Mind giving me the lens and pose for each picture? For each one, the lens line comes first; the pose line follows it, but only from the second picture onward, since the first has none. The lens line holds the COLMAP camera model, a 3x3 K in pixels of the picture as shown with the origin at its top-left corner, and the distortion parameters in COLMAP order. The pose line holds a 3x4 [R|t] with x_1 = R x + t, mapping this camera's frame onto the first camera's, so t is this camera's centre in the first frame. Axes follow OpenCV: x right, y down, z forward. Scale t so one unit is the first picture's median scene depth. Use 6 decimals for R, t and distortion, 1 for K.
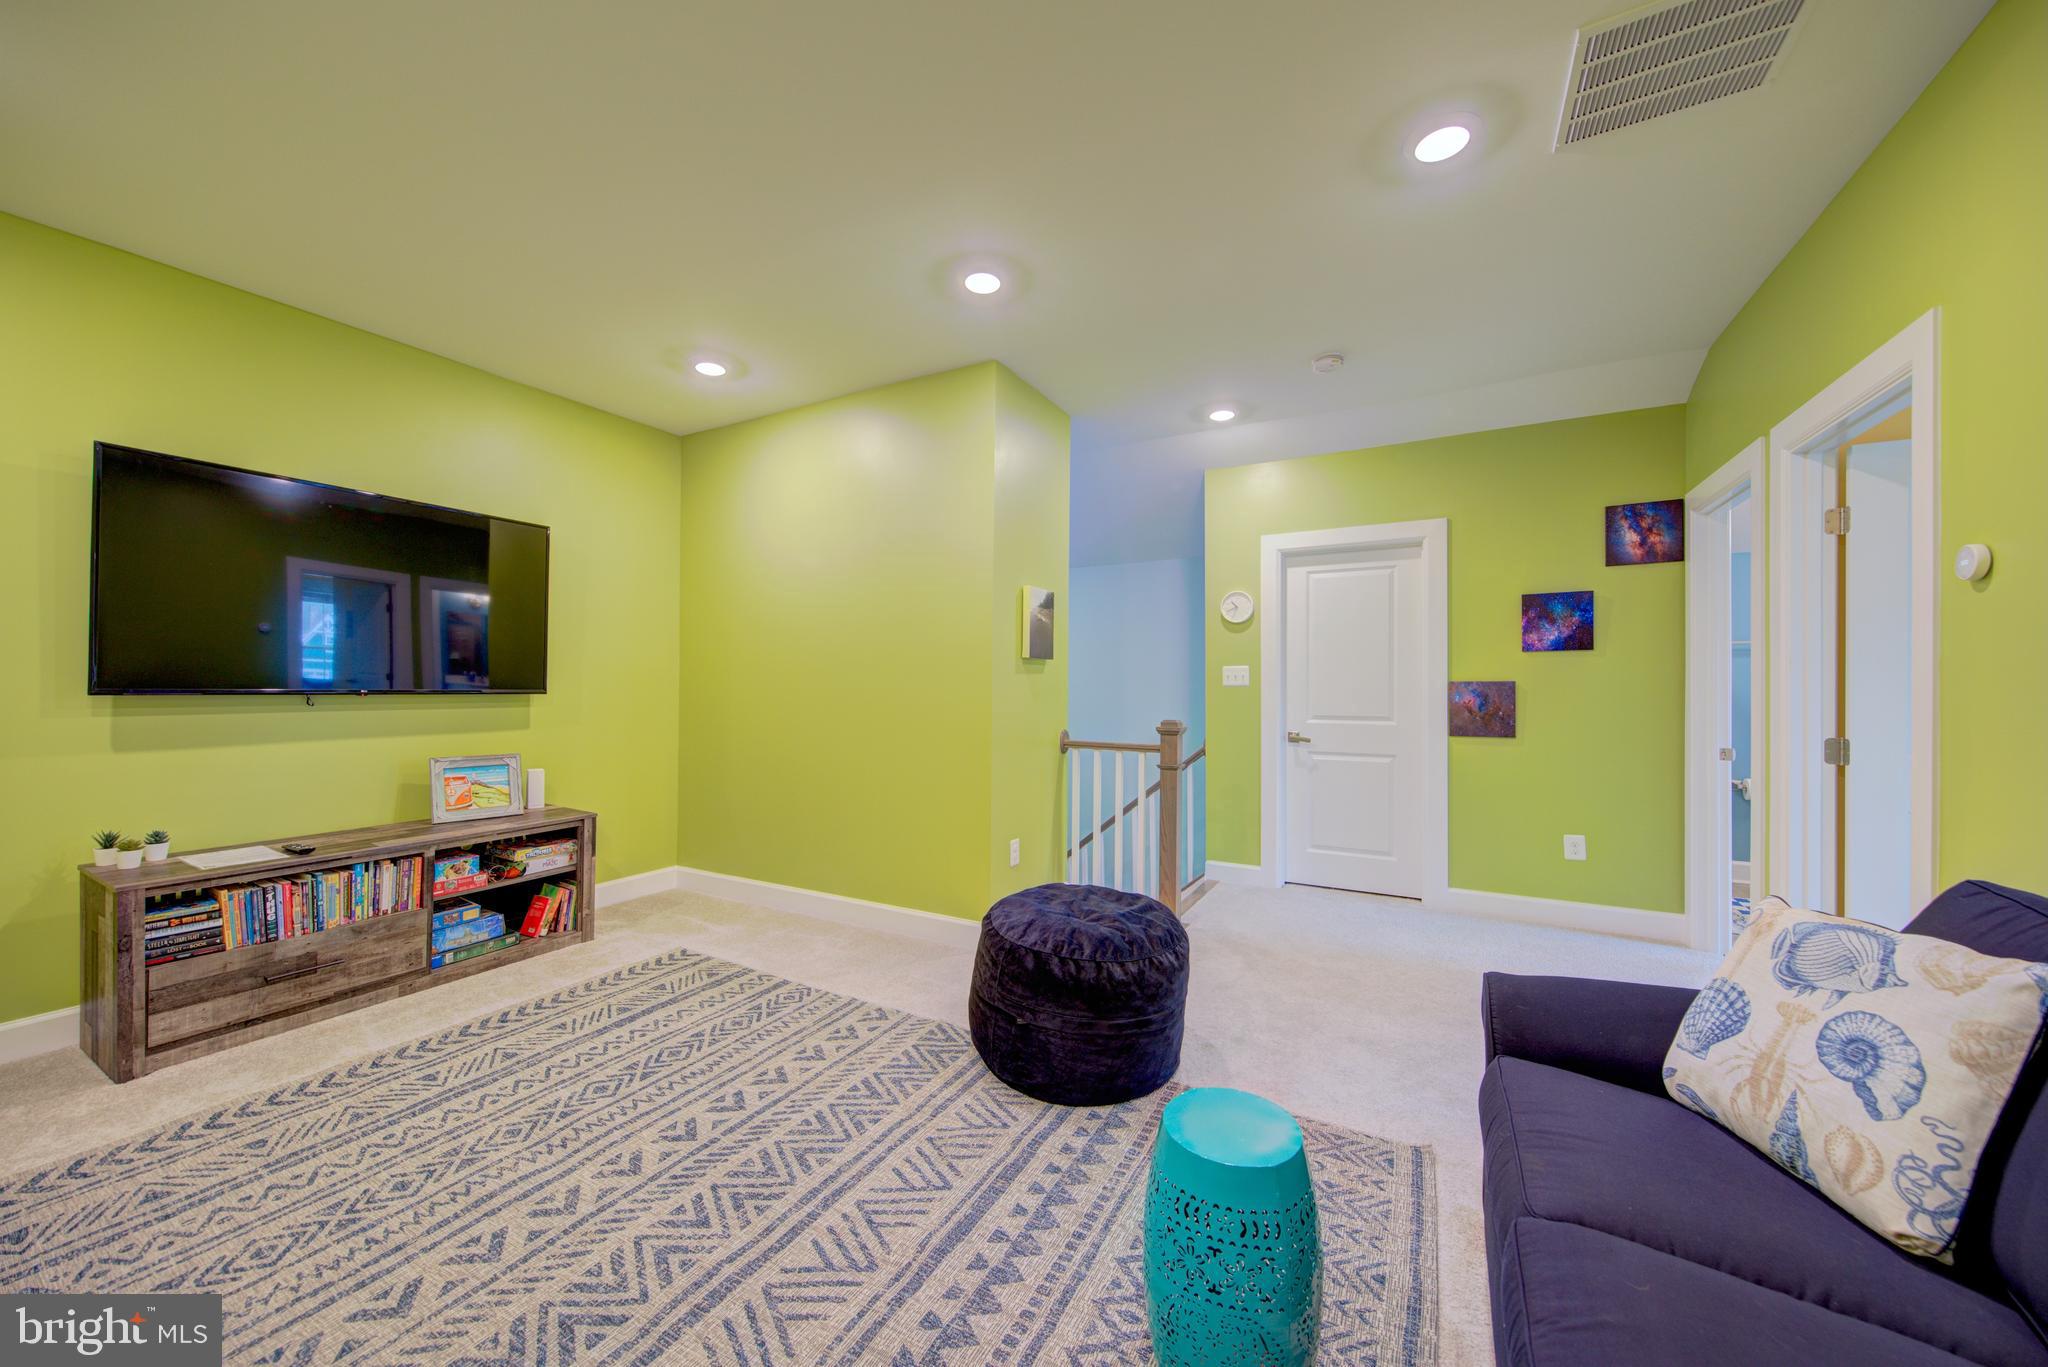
lens RADIAL K [[755.2, 0, 1022.2], [0, 755.2, 687.4], [0, 0, 1]] dist [0.000373, -0.000204]
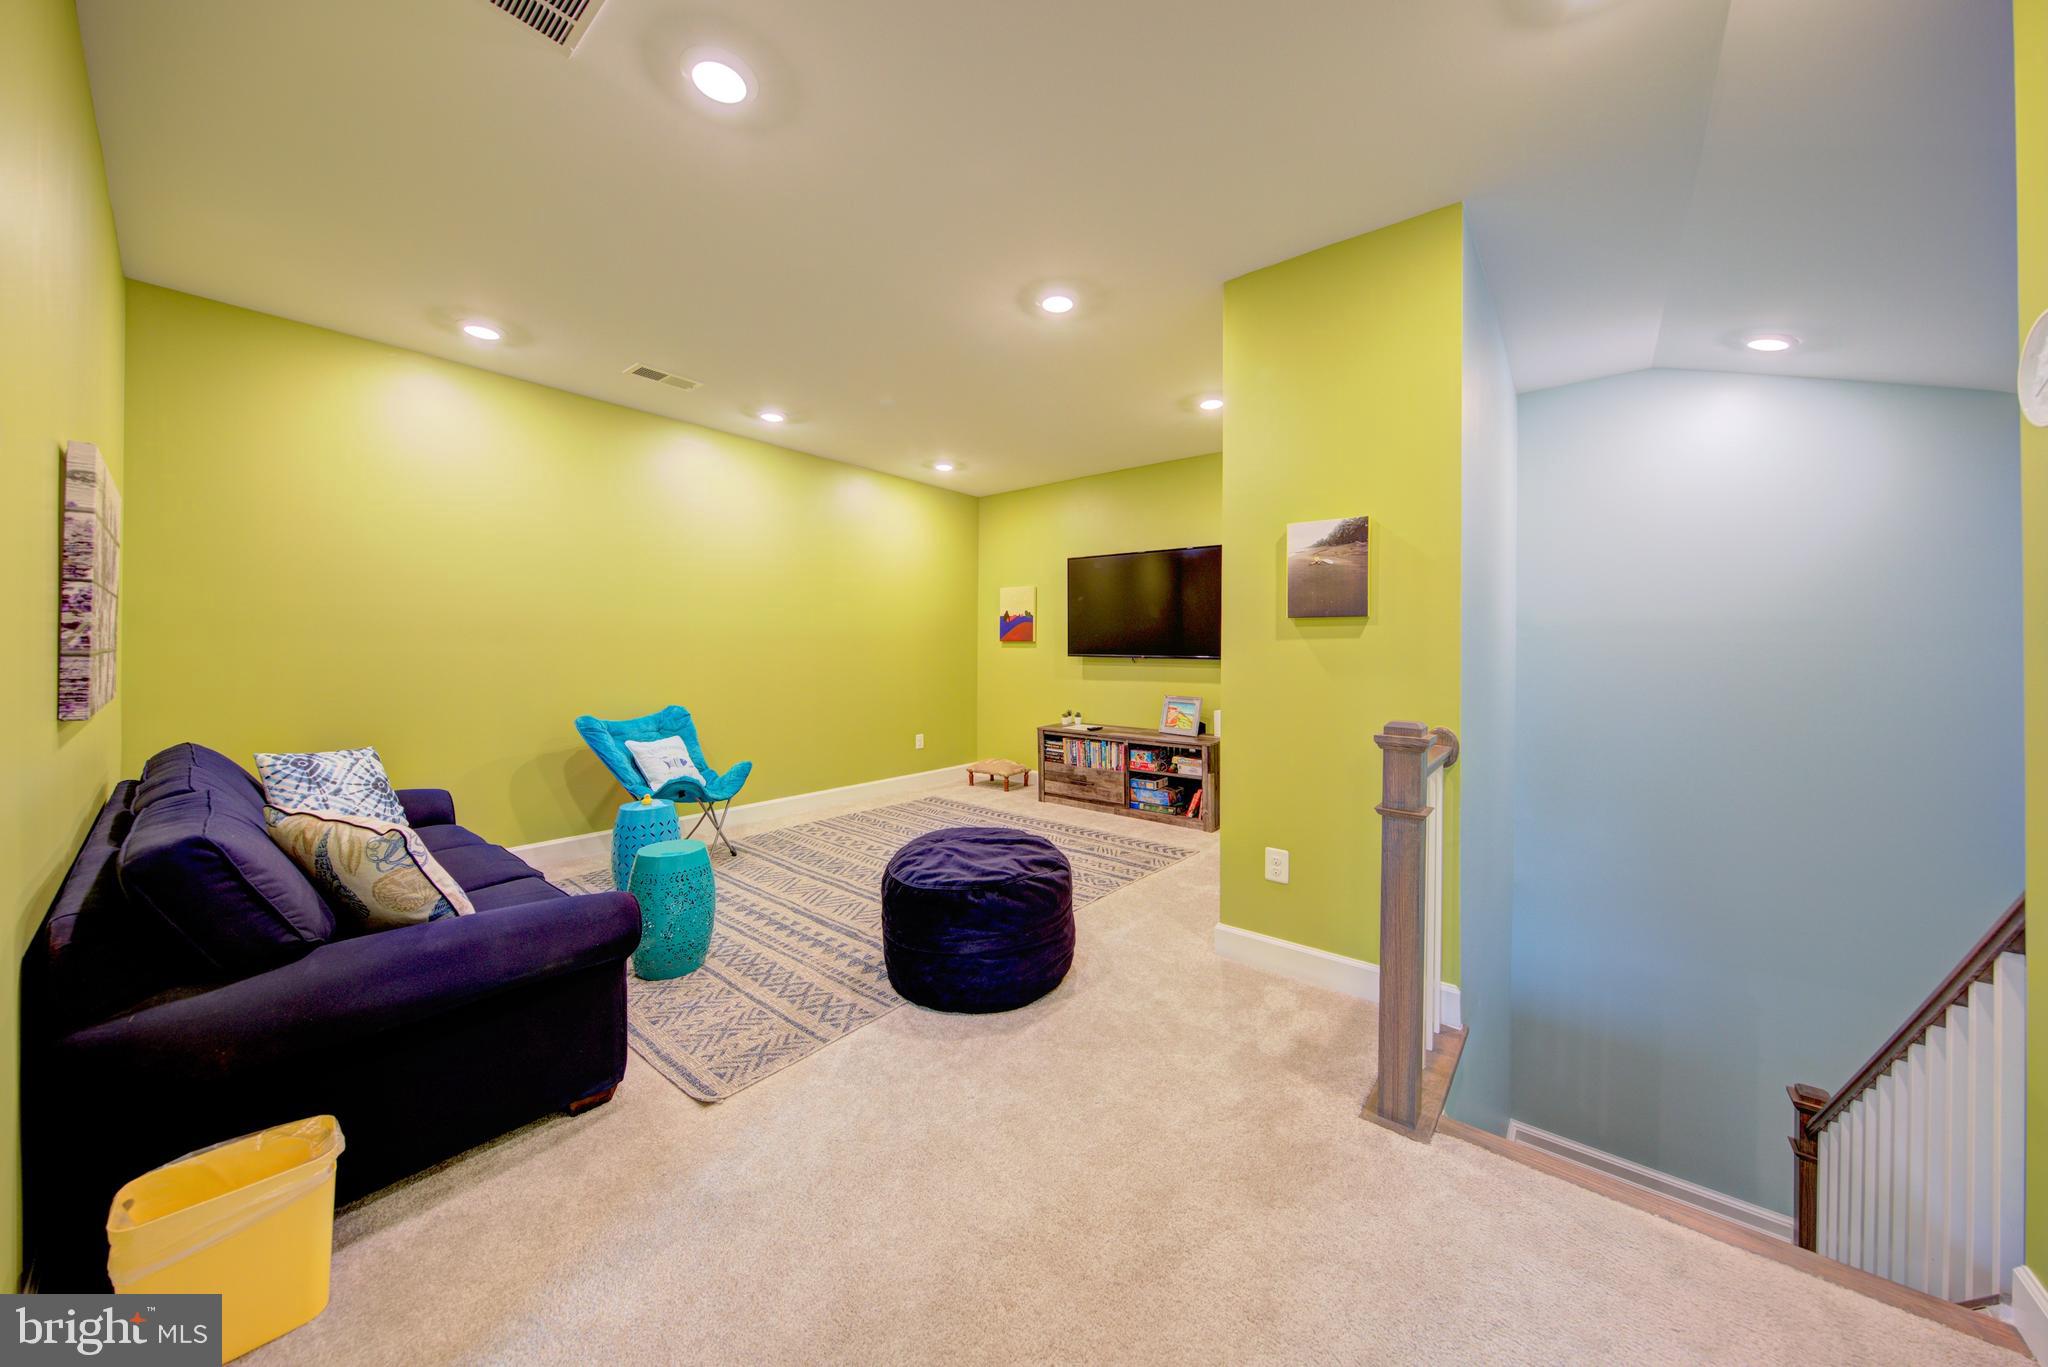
lens RADIAL K [[703.3, 0, 1027.0], [0, 703.3, 653.5], [0, 0, 1]] dist [0.018482, 0.000038]
pose [[-0.200128, 0.001498, -0.979769, 1.045648], [-0.008010, 0.999963, 0.003165, -0.005363], [0.979737, 0.008481, -0.200109, 1.207584]]
